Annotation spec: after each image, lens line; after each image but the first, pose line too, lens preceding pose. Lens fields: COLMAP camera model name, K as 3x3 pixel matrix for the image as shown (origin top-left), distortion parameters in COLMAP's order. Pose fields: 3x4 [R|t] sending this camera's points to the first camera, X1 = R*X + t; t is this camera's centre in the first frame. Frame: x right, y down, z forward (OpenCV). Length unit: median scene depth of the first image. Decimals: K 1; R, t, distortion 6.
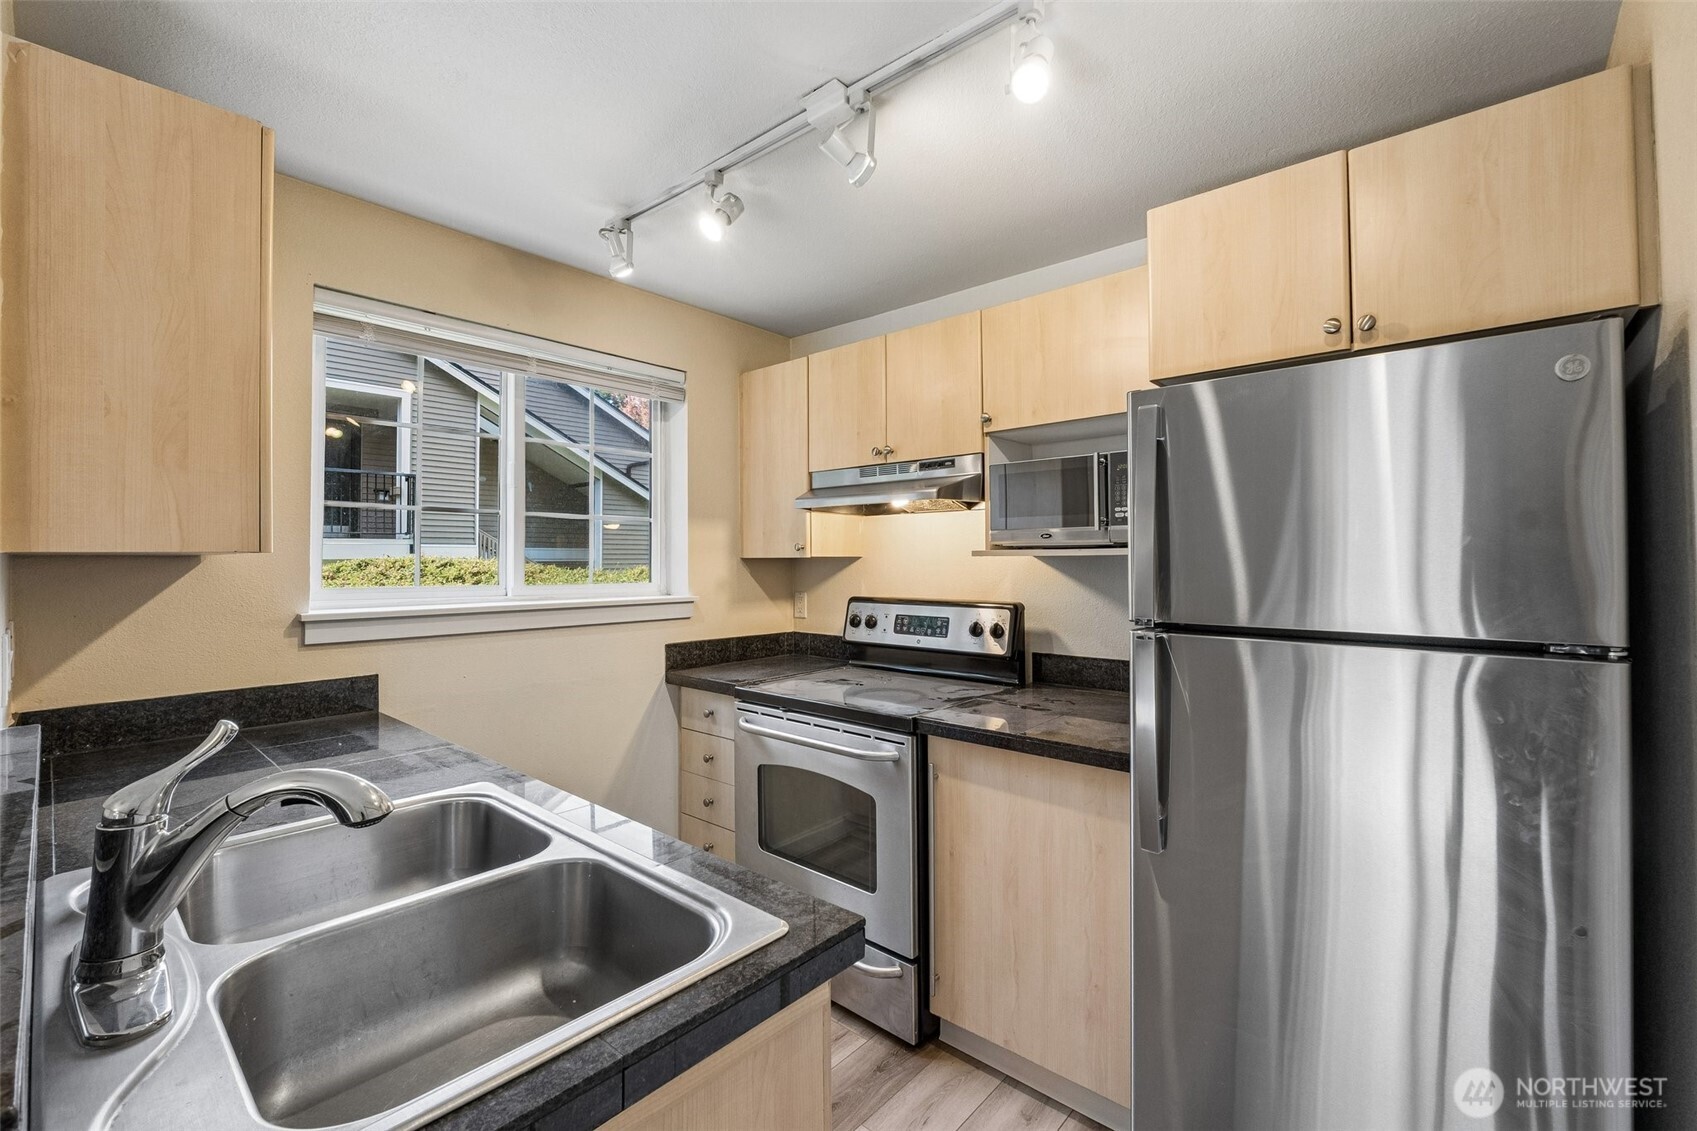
lens RADIAL K [[721.3, 0, 849.8], [0, 721.3, 546.6], [0, 0, 1]] dist [-0.010671, -0.000077]
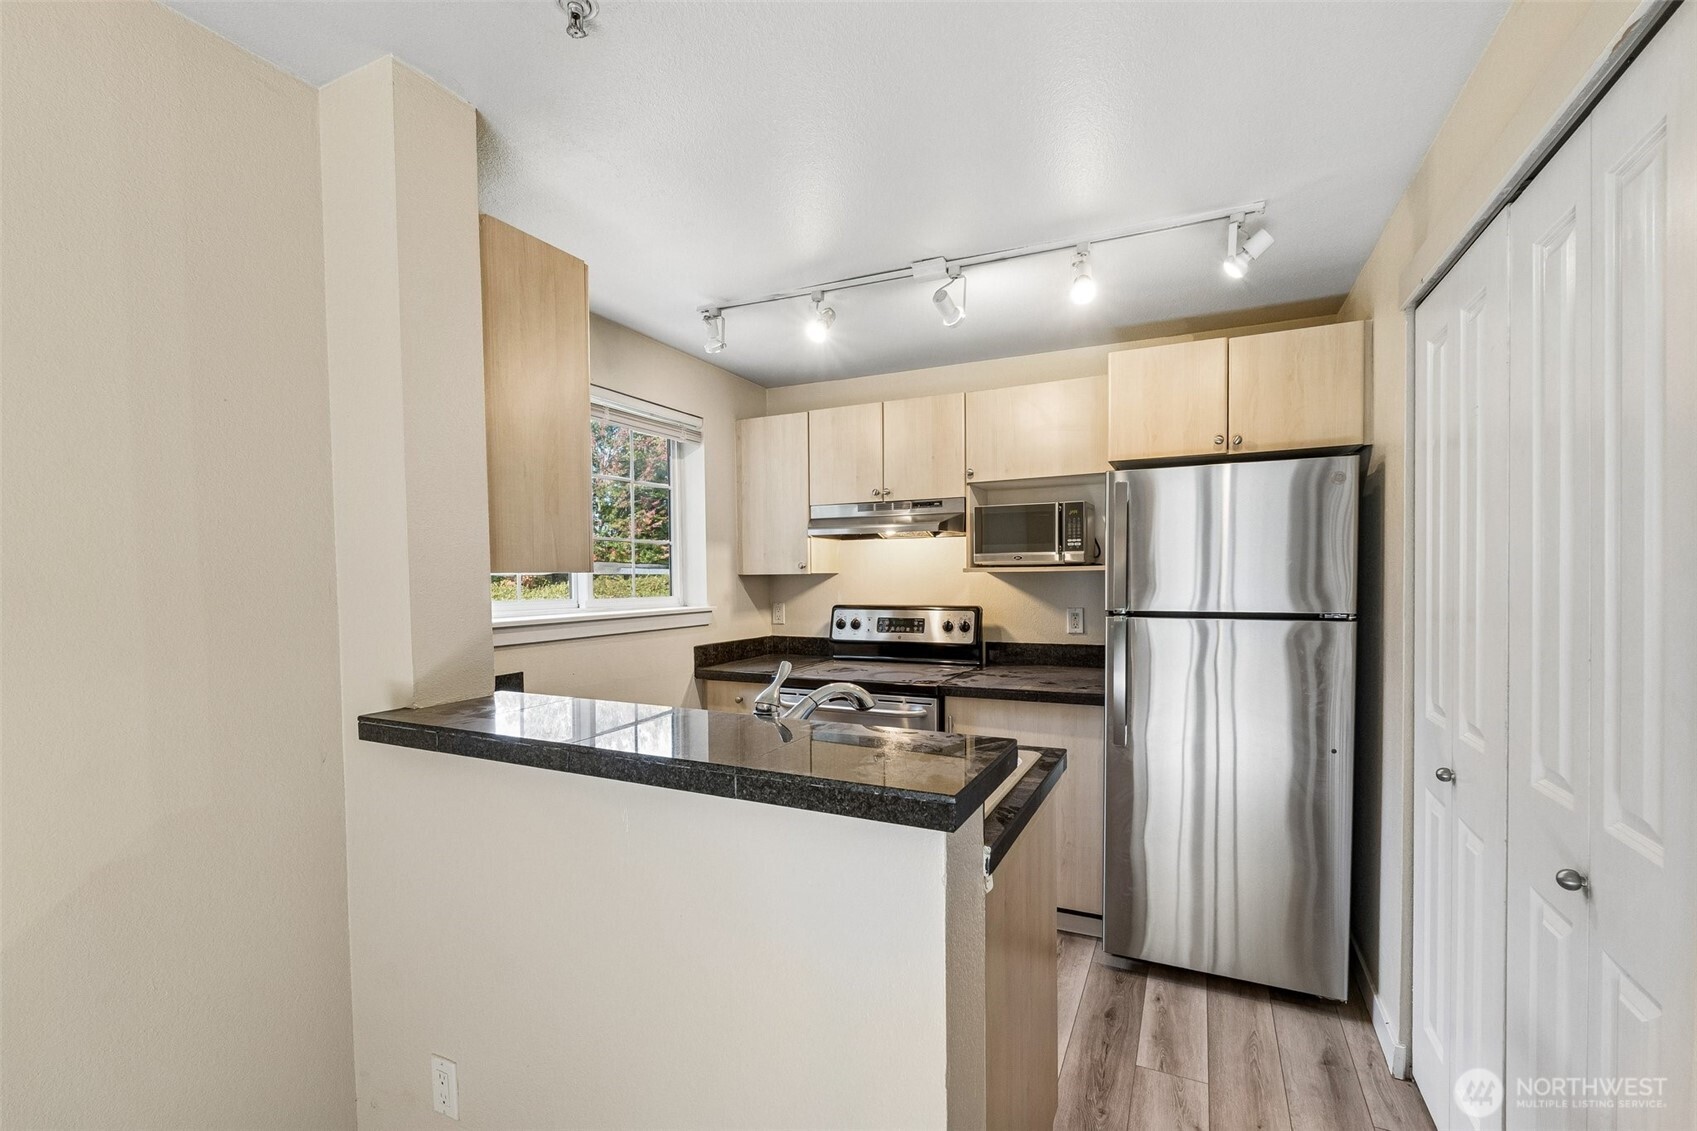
lens RADIAL K [[725.8, 0, 847.9], [0, 725.8, 594.7], [0, 0, 1]] dist [0.000258, 0.000006]
pose [[0.964094, -0.012533, 0.265265, -0.354778], [0.001300, 0.999097, 0.042477, -0.002574], [-0.265557, -0.040607, 0.963239, -0.254521]]
